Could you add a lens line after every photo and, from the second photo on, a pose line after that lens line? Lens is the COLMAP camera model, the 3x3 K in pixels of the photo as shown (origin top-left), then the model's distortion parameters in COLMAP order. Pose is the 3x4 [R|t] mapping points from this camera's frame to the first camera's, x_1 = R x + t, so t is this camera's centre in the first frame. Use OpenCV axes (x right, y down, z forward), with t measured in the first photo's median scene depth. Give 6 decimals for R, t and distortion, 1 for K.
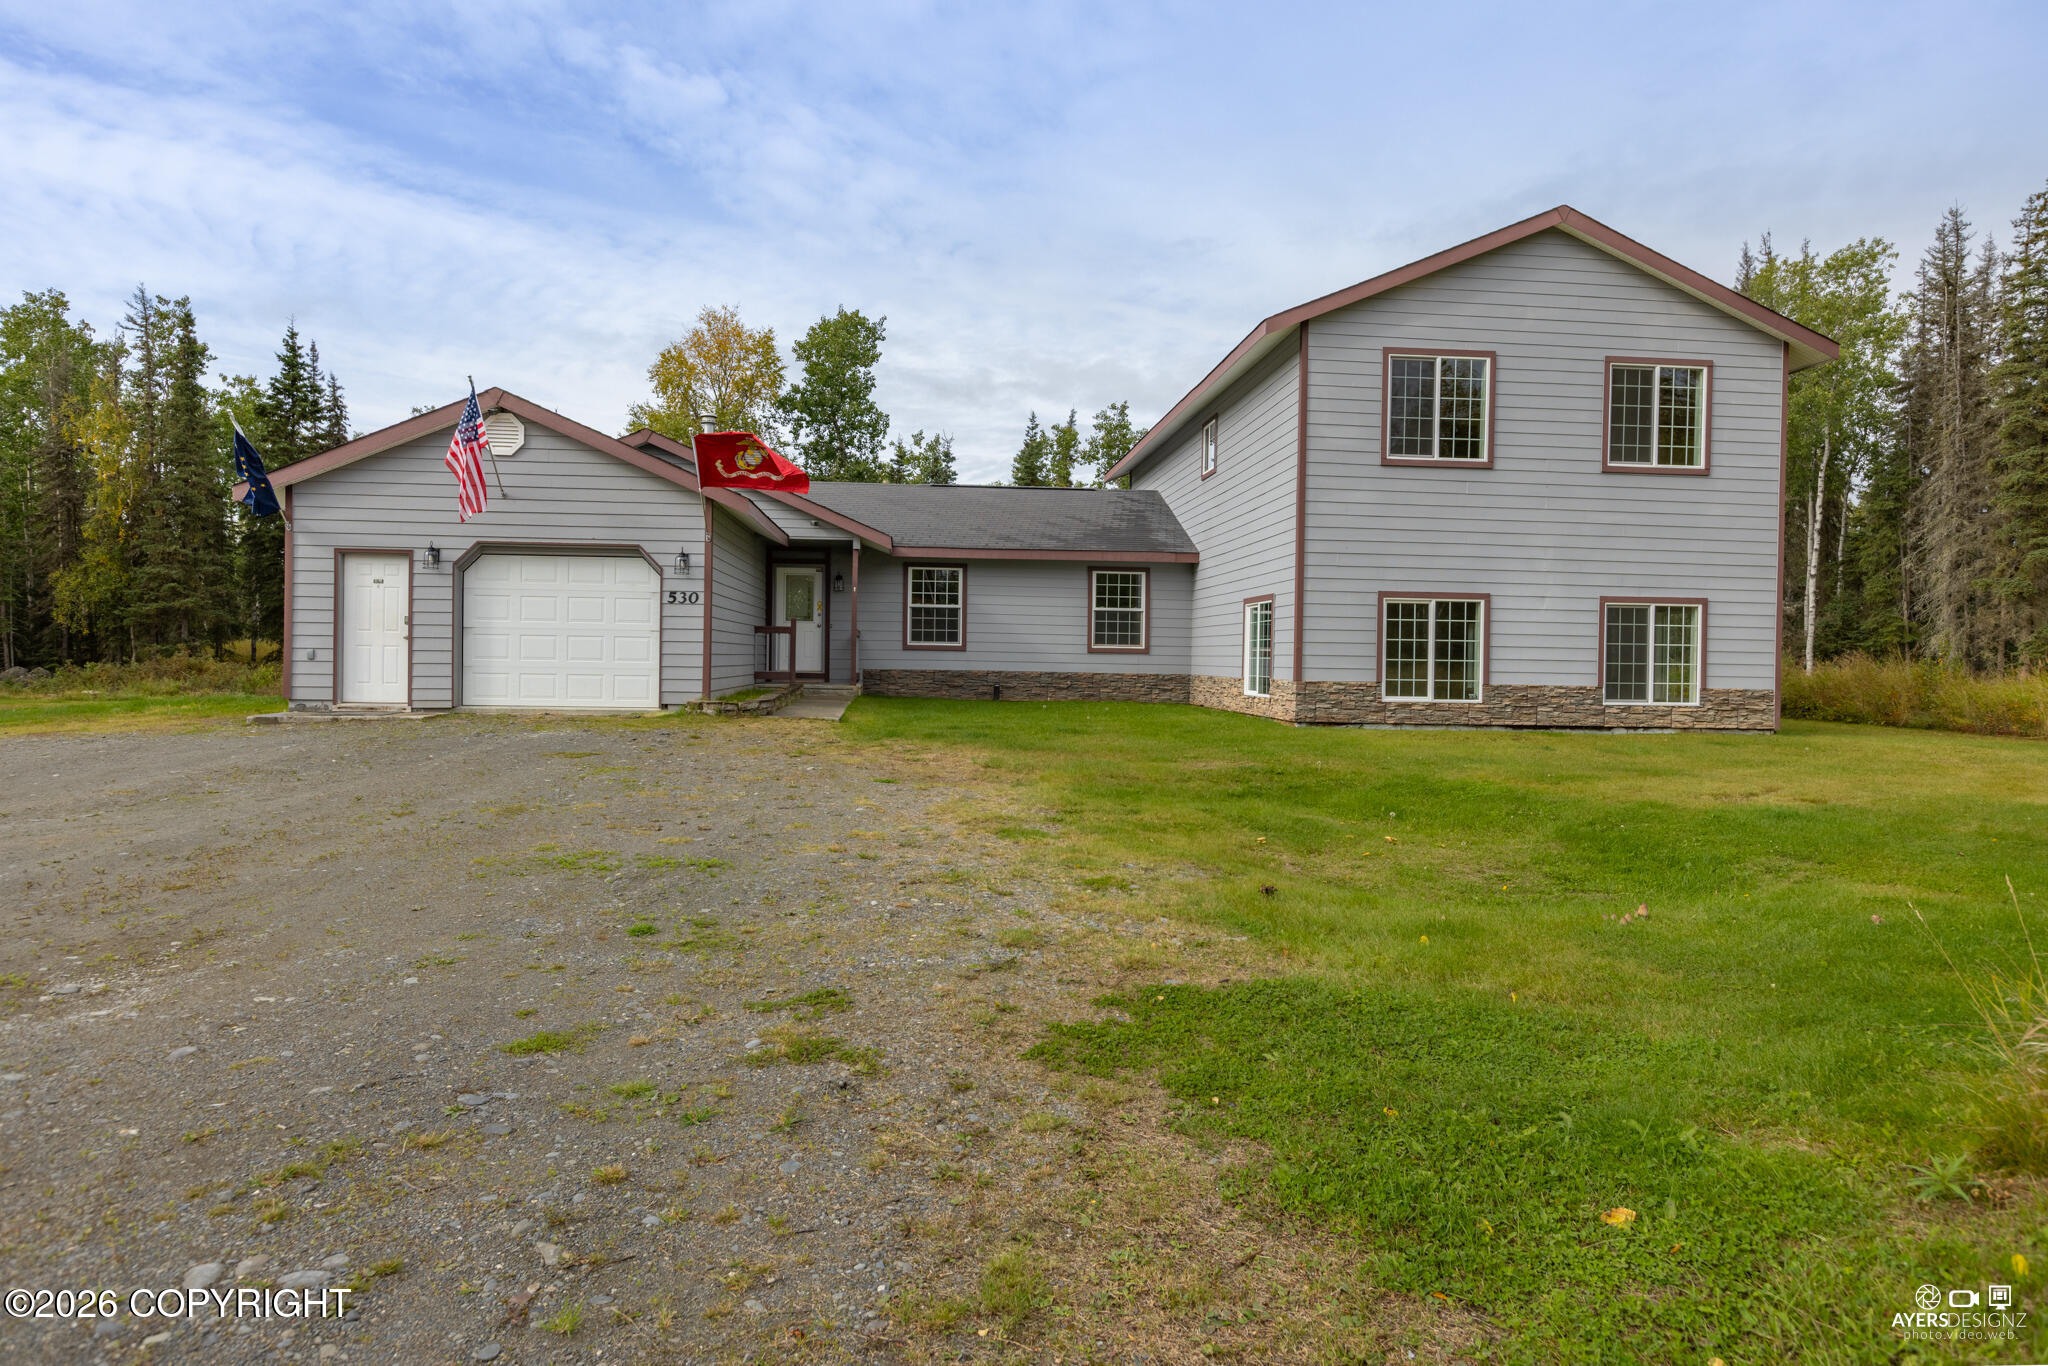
lens RADIAL K [[1251.9, 0, 1022.7], [0, 1251.9, 682.8], [0, 0, 1]] dist [0.000761, -0.000018]
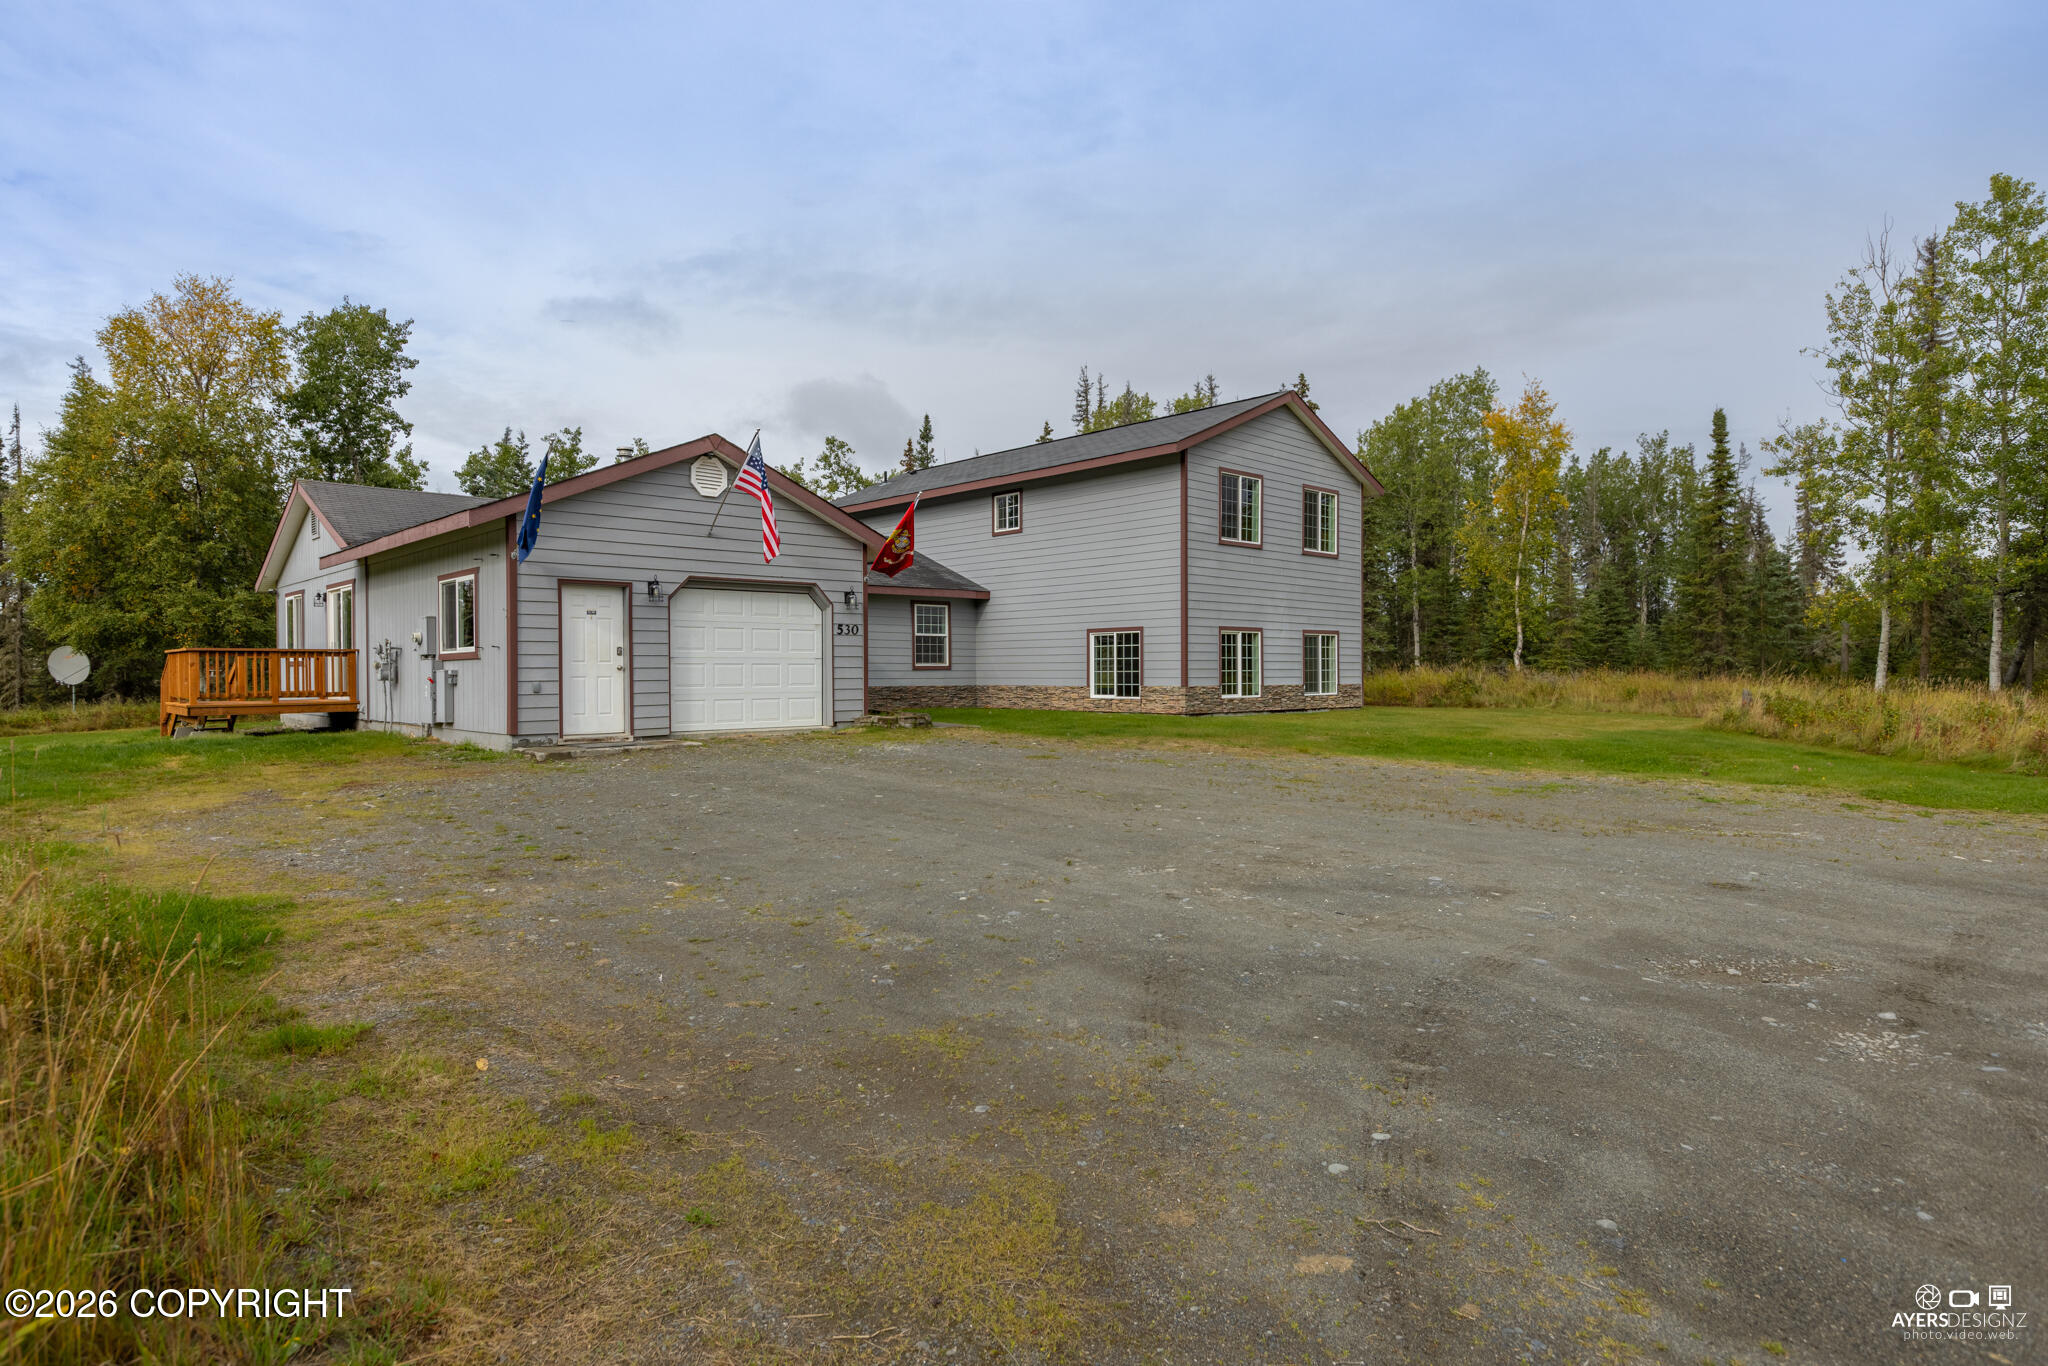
lens RADIAL K [[1156.3, 0, 1029.9], [0, 1156.3, 683.9], [0, 0, 1]] dist [-0.000185, -0.002101]
pose [[0.769682, -0.026800, 0.637864, -0.787659], [0.029927, 0.999535, 0.005884, -0.017906], [-0.637725, 0.014561, 0.770126, 0.062143]]
